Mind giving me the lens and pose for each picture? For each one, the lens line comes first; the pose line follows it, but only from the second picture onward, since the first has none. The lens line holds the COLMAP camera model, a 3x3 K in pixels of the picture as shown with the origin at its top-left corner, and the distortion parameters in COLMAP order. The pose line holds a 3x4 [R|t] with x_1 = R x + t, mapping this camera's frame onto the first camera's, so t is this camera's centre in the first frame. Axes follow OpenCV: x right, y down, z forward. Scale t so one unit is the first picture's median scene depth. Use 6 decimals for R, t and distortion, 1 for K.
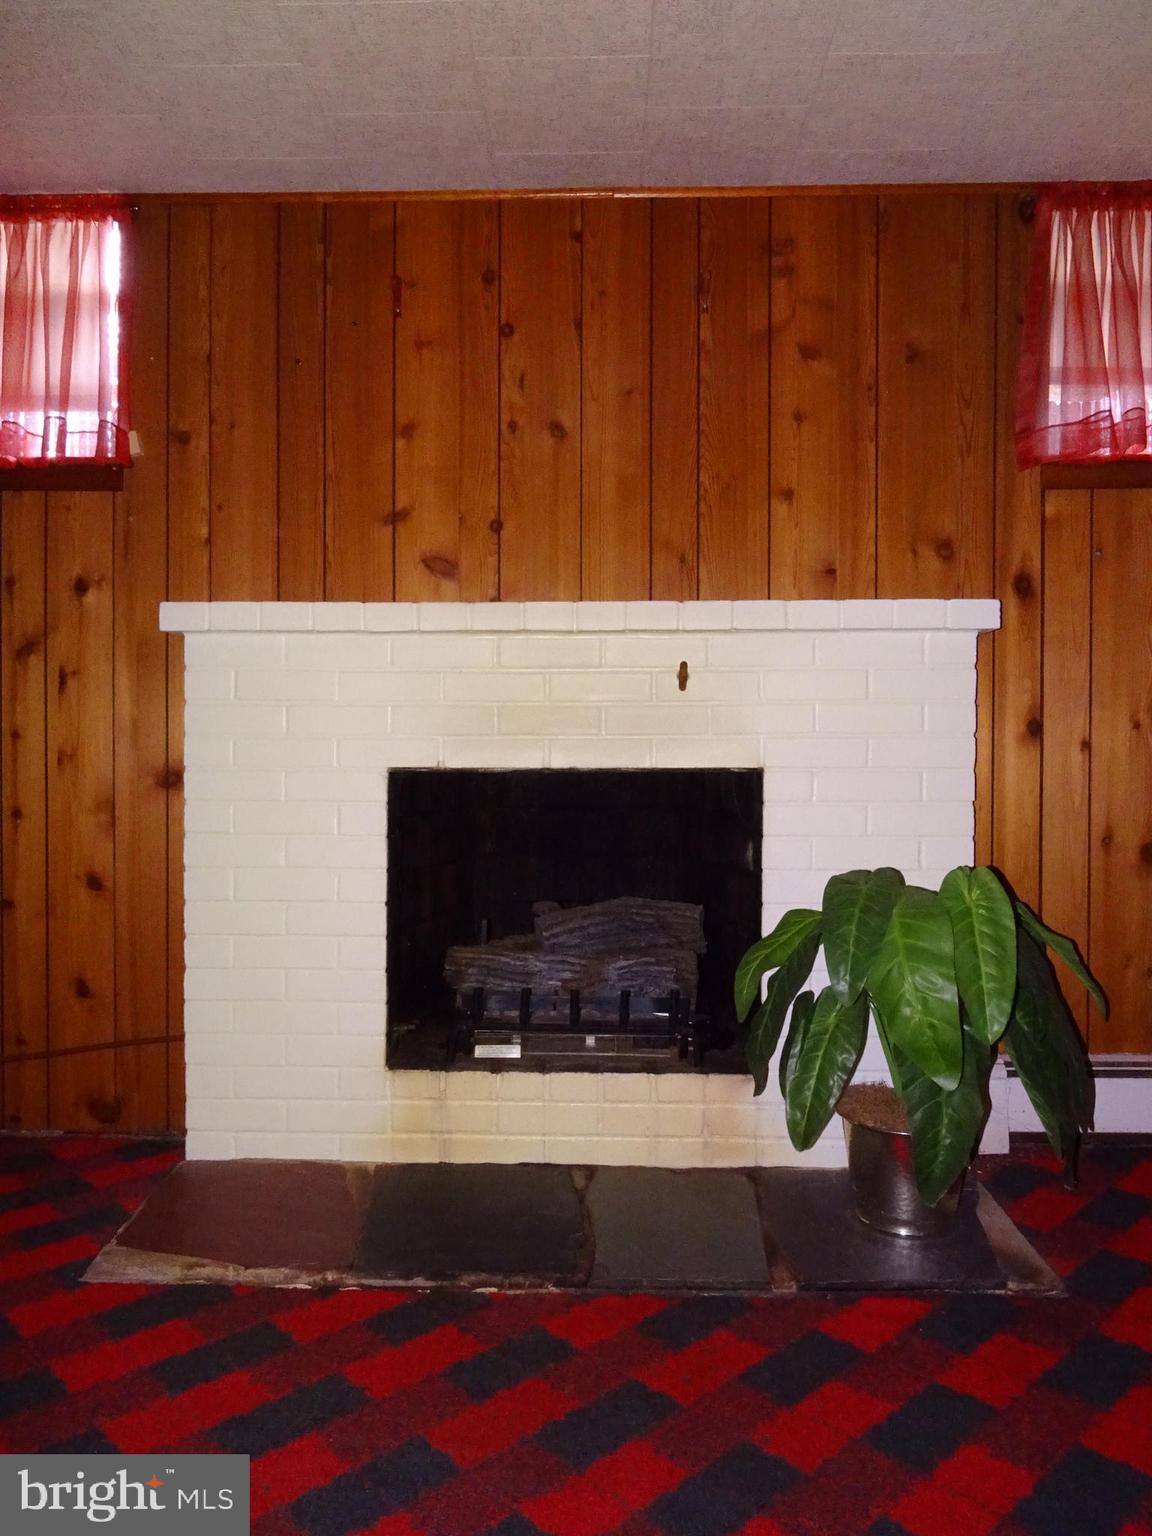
lens RADIAL K [[1127.0, 0, 570.1], [0, 1127.0, 765.4], [0, 0, 1]] dist [0.025656, 0.009997]
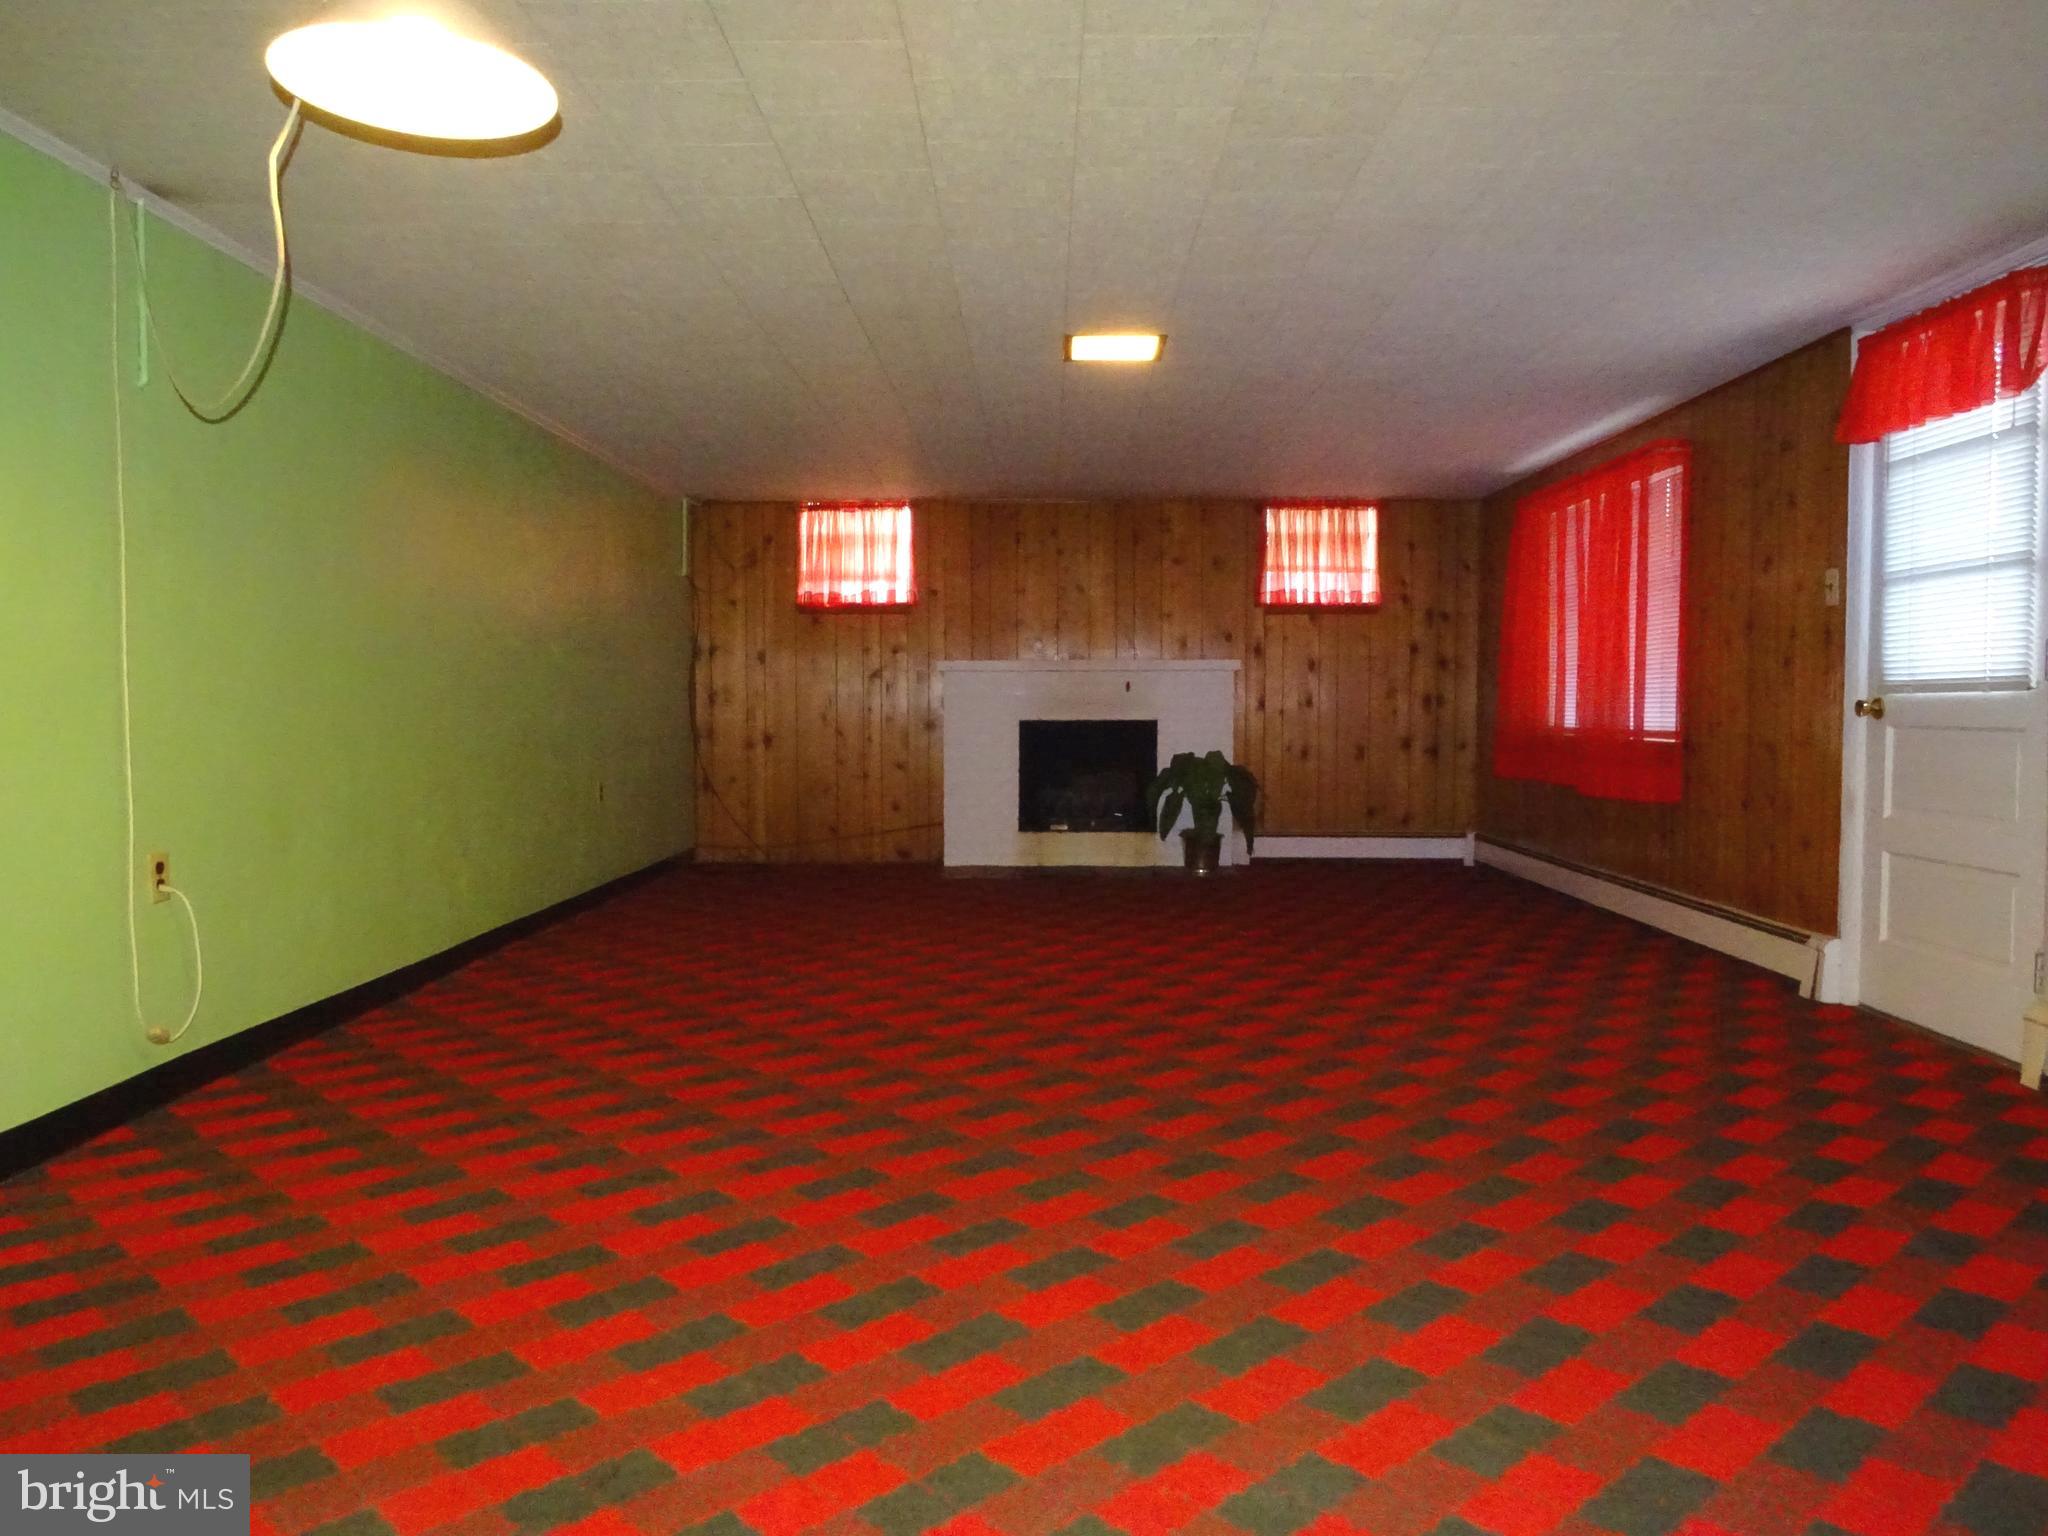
lens RADIAL K [[1502.7, 0, 1029.9], [0, 1502.7, 774.4], [0, 0, 1]] dist [0.025656, 0.009997]
pose [[0.999607, -0.002888, 0.027879, -0.225178], [0.001787, 0.999221, 0.039427, -0.011061], [-0.027971, -0.039362, 0.998833, -2.475229]]
